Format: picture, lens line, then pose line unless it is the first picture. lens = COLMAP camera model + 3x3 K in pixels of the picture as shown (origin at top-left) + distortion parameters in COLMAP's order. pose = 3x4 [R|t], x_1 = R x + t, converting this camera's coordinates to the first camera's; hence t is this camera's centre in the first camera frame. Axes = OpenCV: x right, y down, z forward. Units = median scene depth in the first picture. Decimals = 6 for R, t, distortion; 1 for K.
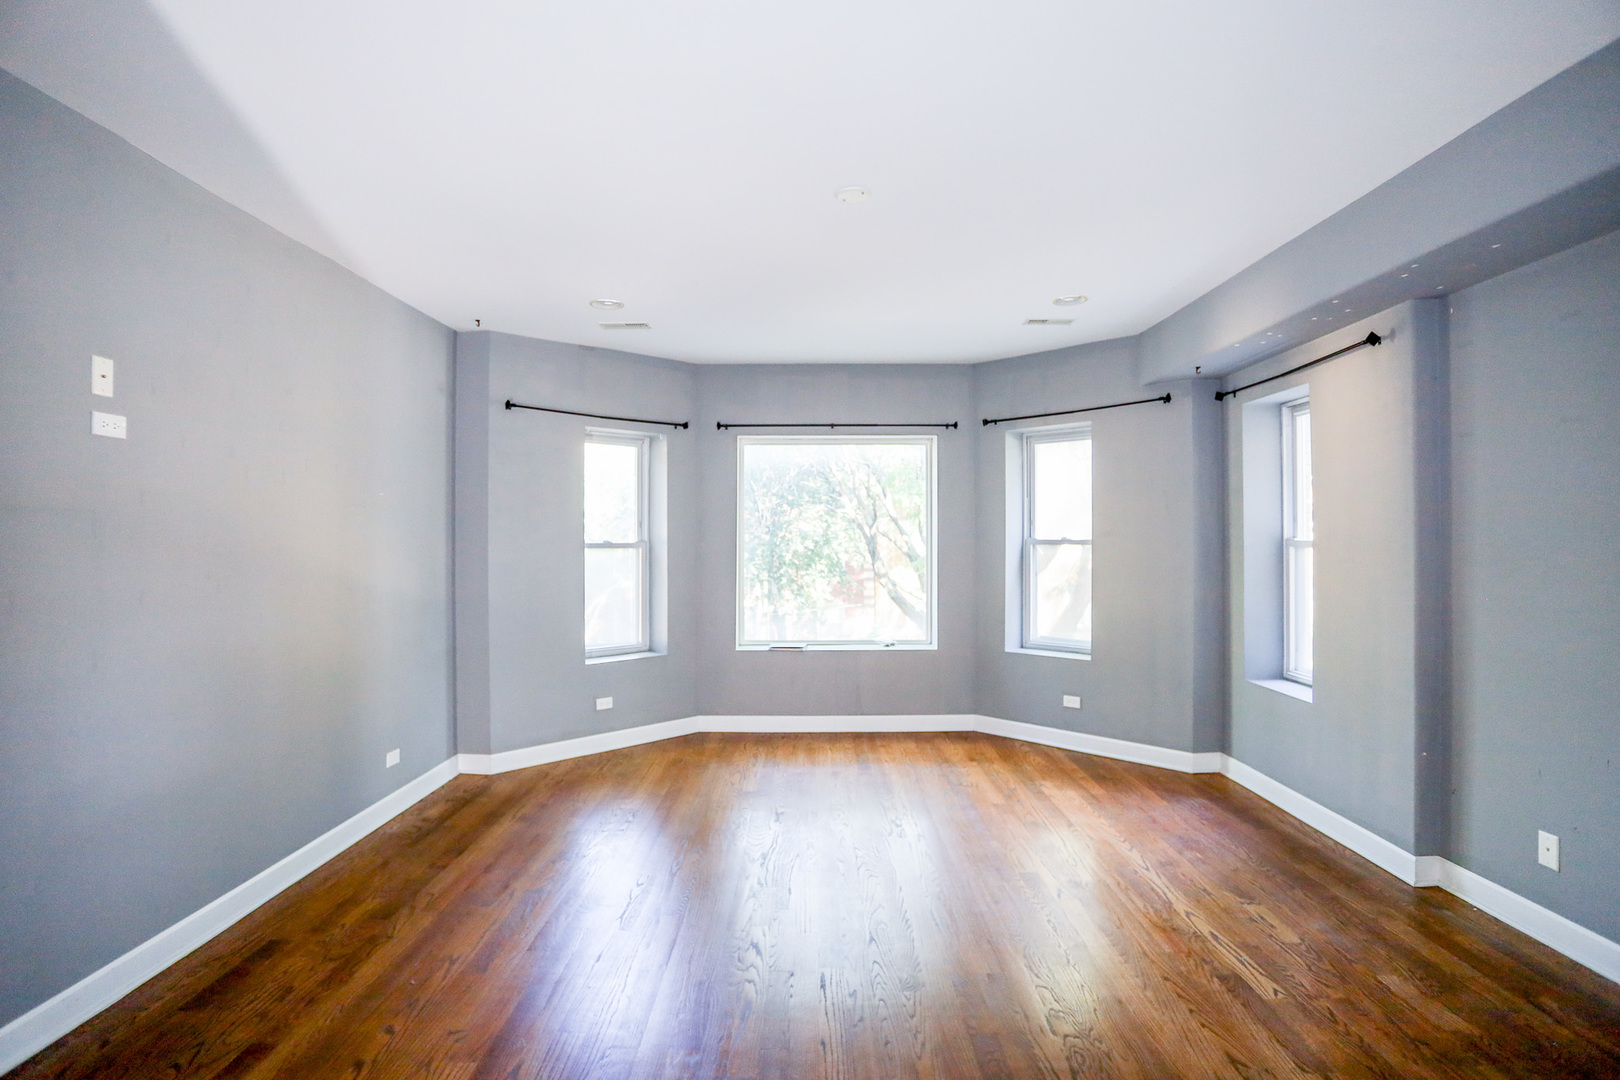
lens RADIAL K [[795.7, 0, 796.4], [0, 795.7, 537.7], [0, 0, 1]] dist [-0.059158, 0.016332]
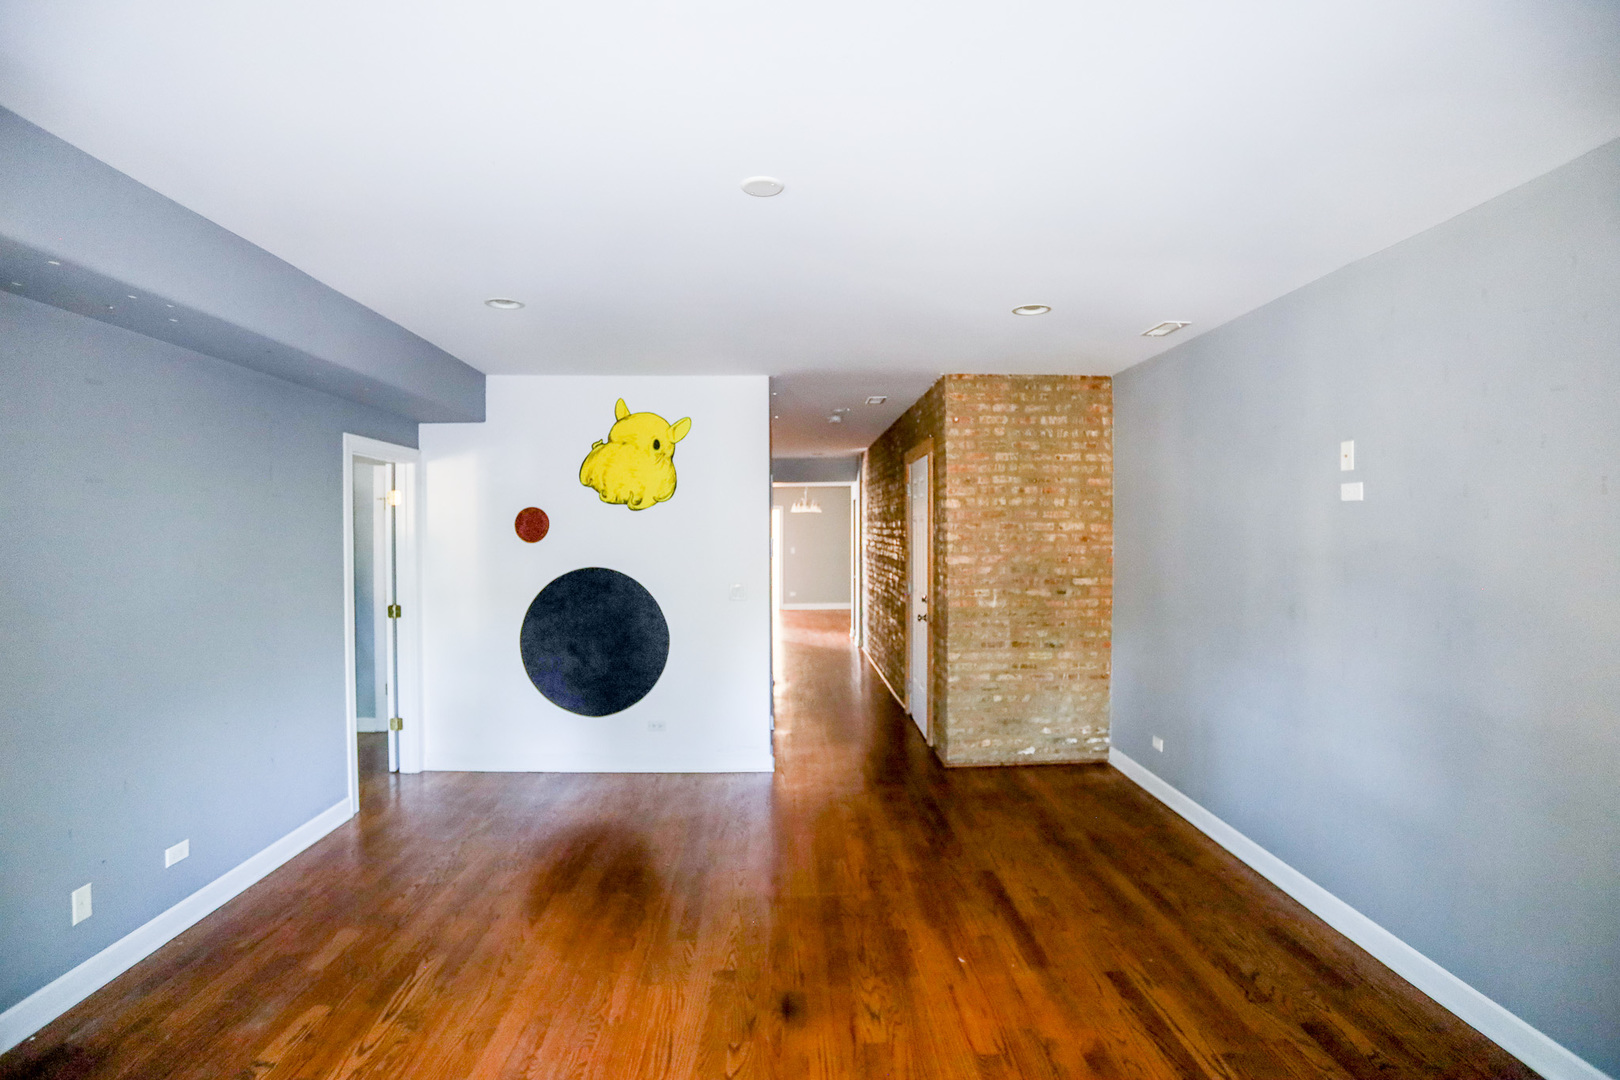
lens RADIAL K [[795.7, 0, 805.4], [0, 795.7, 542.5], [0, 0, 1]] dist [-0.059158, 0.016332]
pose [[-0.998891, 0.006269, -0.046662, 0.070500], [0.005940, 0.999957, 0.007177, -0.064202], [0.046705, 0.006891, -0.998885, 1.900475]]
